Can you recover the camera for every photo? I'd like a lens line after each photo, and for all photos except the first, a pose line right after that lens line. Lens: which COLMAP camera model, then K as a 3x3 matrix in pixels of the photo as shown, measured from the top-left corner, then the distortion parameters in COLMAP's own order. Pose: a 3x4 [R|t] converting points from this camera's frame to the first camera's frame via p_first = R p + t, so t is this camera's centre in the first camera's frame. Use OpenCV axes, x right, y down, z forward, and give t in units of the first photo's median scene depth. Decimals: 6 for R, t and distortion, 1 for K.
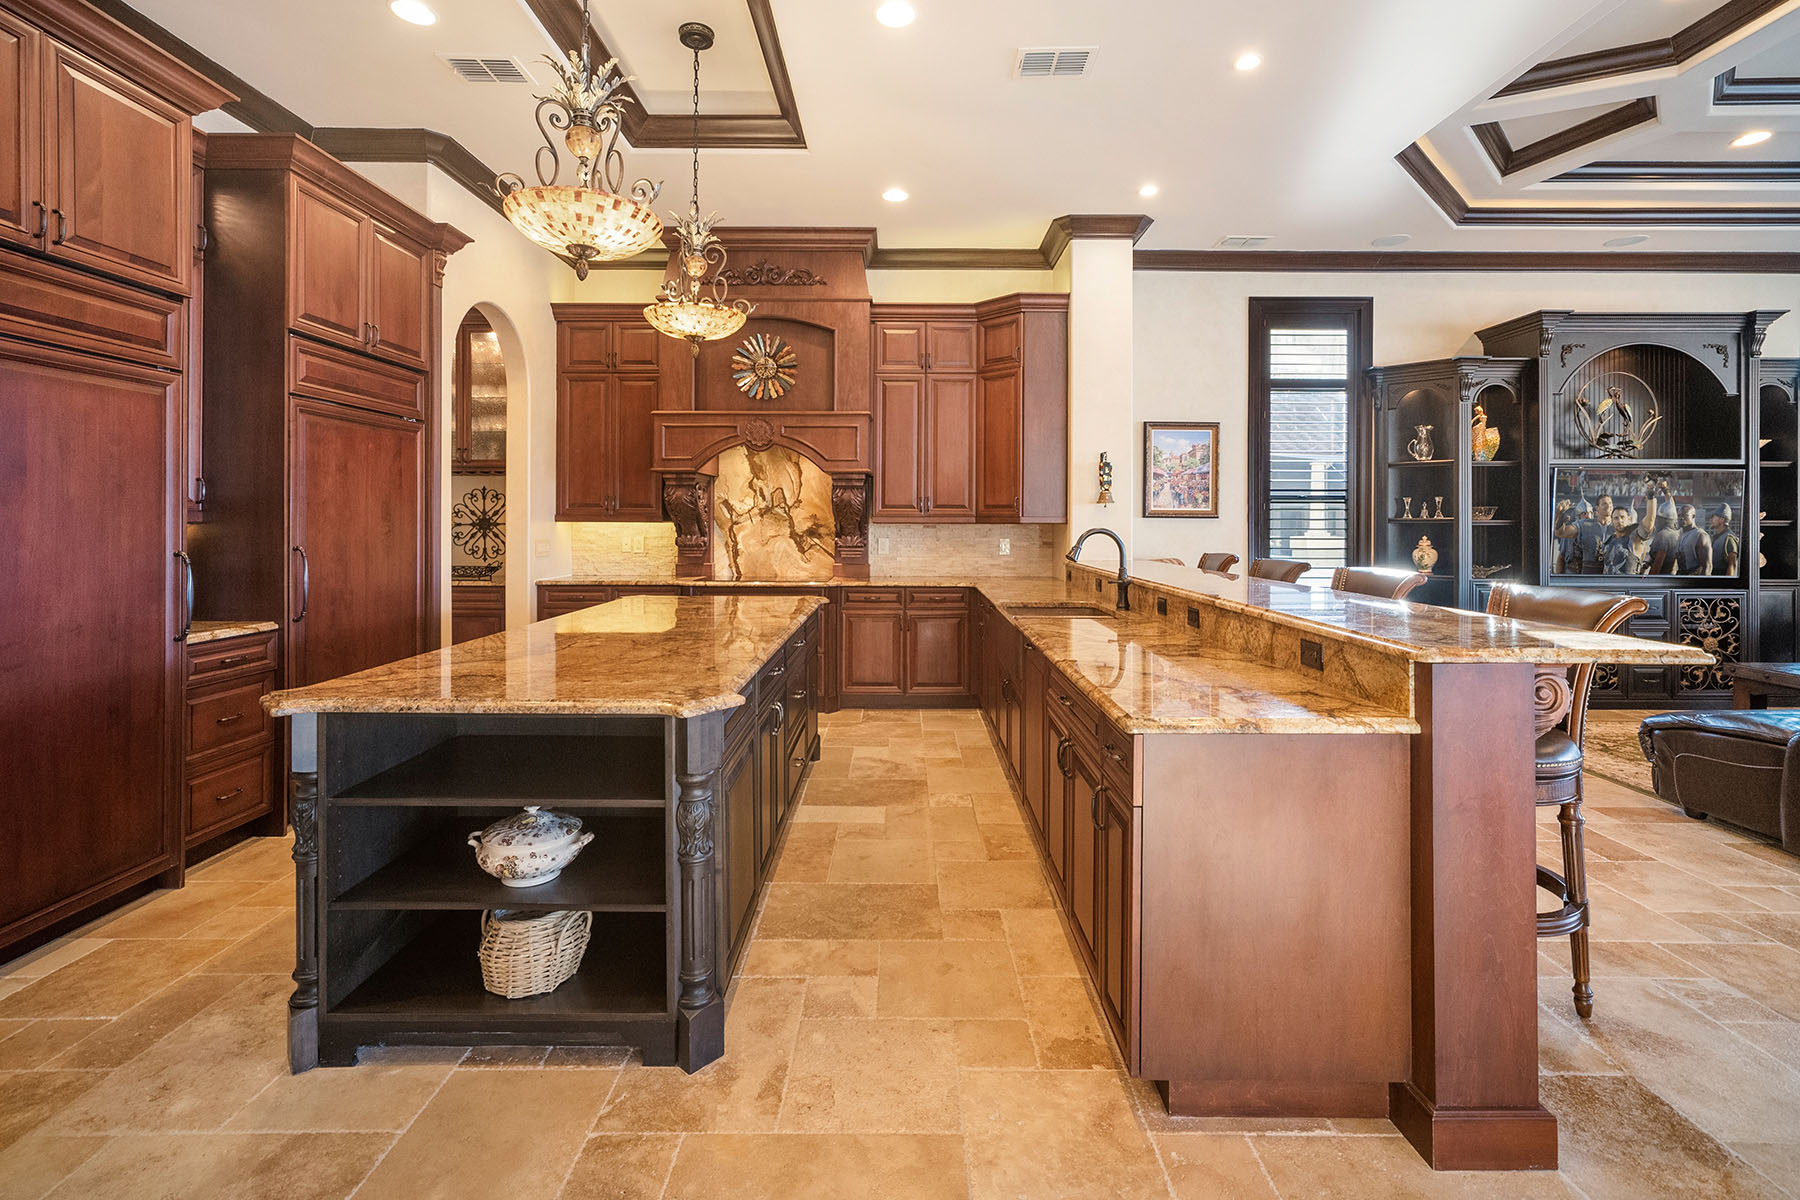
lens RADIAL K [[805.5, 0, 902.1], [0, 805.5, 525.6], [0, 0, 1]] dist [-0.005238, 0.000284]
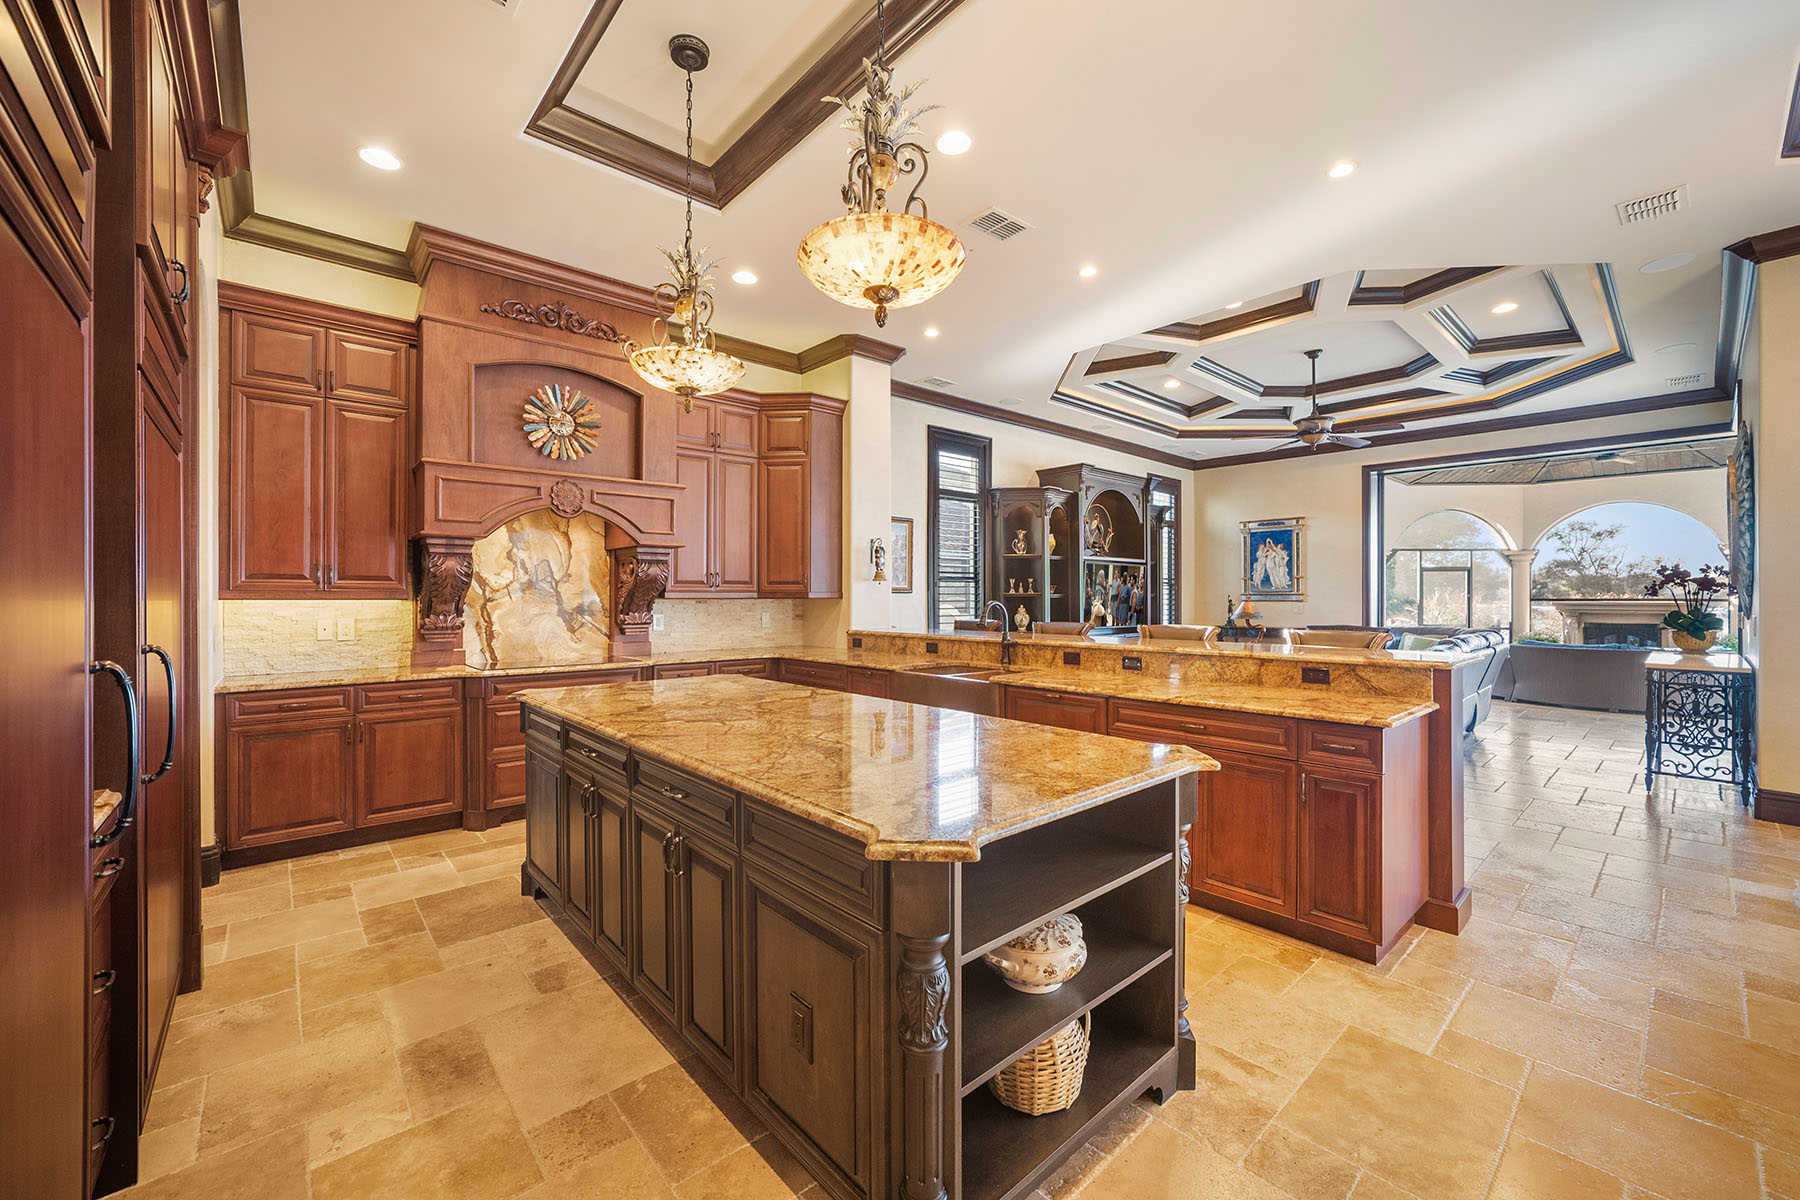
lens RADIAL K [[710.3, 0, 901.4], [0, 710.3, 596.3], [0, 0, 1]] dist [-0.018910, 0.000265]
pose [[0.751798, -0.004641, 0.659377, -0.383490], [0.007186, 0.999974, -0.001155, -0.003264], [-0.659354, 0.005606, 0.751811, 0.166384]]
